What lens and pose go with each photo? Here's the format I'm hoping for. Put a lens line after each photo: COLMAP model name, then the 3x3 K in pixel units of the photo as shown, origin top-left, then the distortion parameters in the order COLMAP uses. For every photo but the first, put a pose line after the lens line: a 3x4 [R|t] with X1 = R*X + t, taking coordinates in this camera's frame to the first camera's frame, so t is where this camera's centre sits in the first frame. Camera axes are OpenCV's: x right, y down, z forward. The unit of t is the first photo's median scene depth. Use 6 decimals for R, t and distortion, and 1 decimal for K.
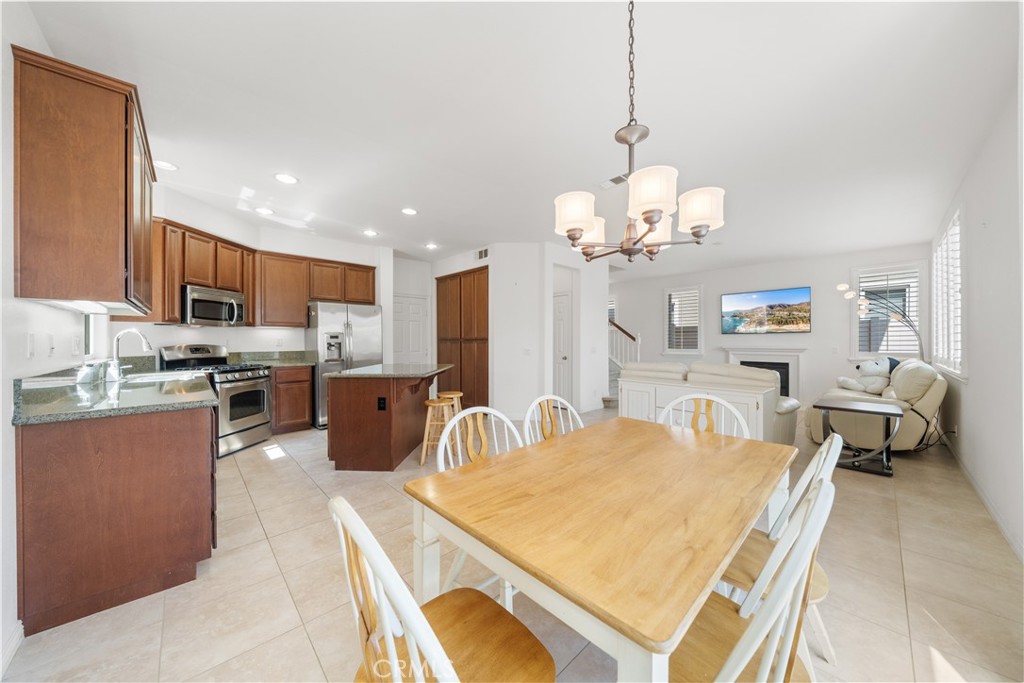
lens RADIAL K [[347.1, 0, 512.8], [0, 347.1, 348.3], [0, 0, 1]] dist [-0.002419, -0.000099]
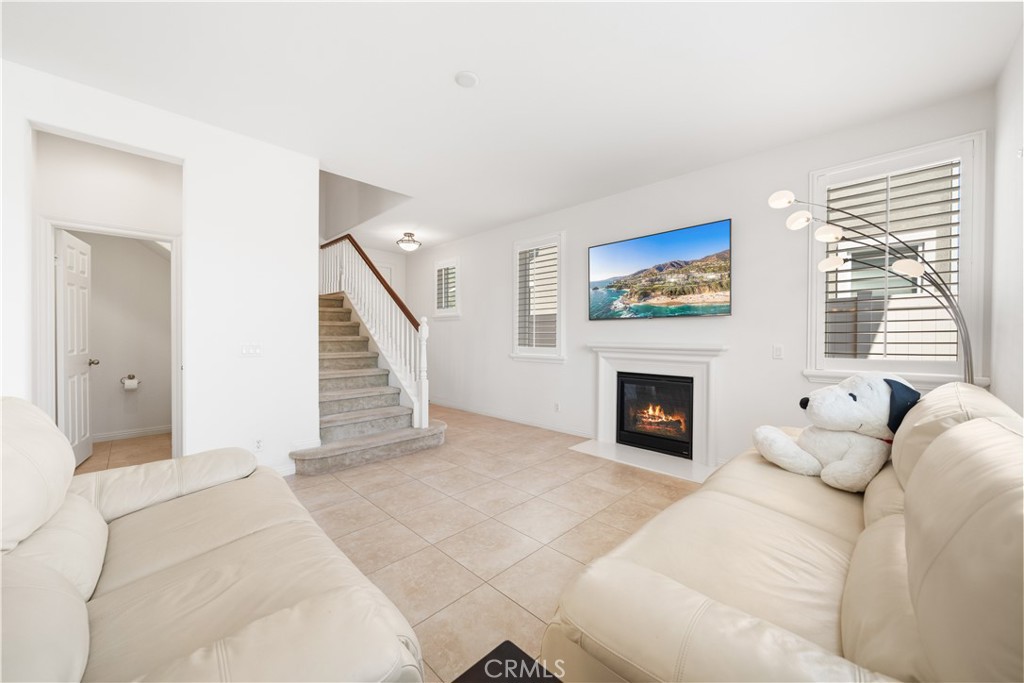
lens RADIAL K [[378.9, 0, 512.8], [0, 378.9, 344.0], [0, 0, 1]] dist [-0.000225, 0.000005]
pose [[0.999040, 0.007236, 0.043207, 0.516912], [-0.007094, 0.999969, -0.003435, -0.001894], [-0.043231, 0.003125, 0.999060, 0.474126]]
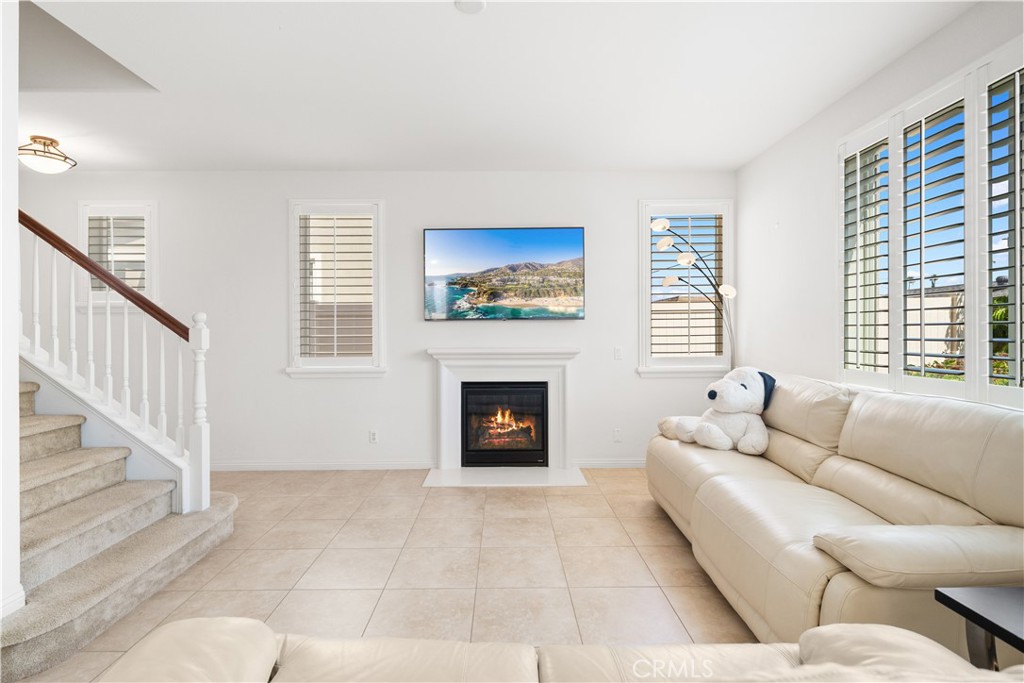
lens RADIAL K [[483.2, 0, 512.3], [0, 483.2, 319.0], [0, 0, 1]] dist [0.003041, 0.000182]
pose [[0.672363, 0.021773, 0.739901, 0.258527], [0.018699, 0.998749, -0.046383, -0.015649], [-0.739985, 0.045021, 0.671115, 0.577554]]
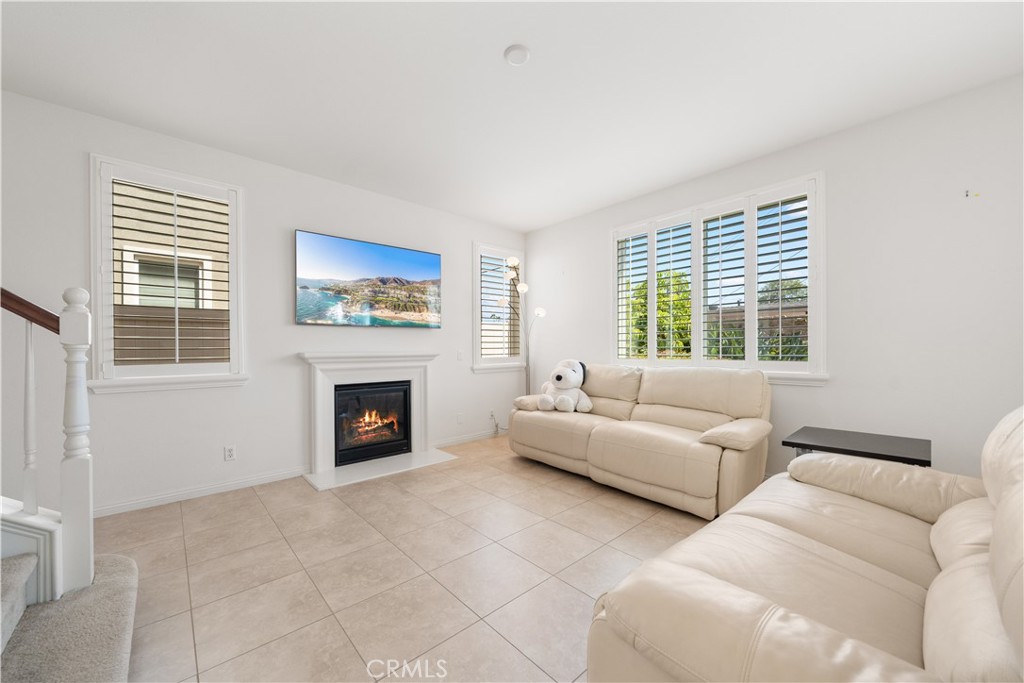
lens RADIAL K [[377.8, 0, 502.9], [0, 377.8, 339.3], [0, 0, 1]] dist [-0.000823, -0.000096]
pose [[0.025410, 0.033044, 0.999131, 0.169824], [0.031696, 0.998924, -0.033843, -0.000638], [-0.999175, 0.032528, 0.024335, 0.829791]]
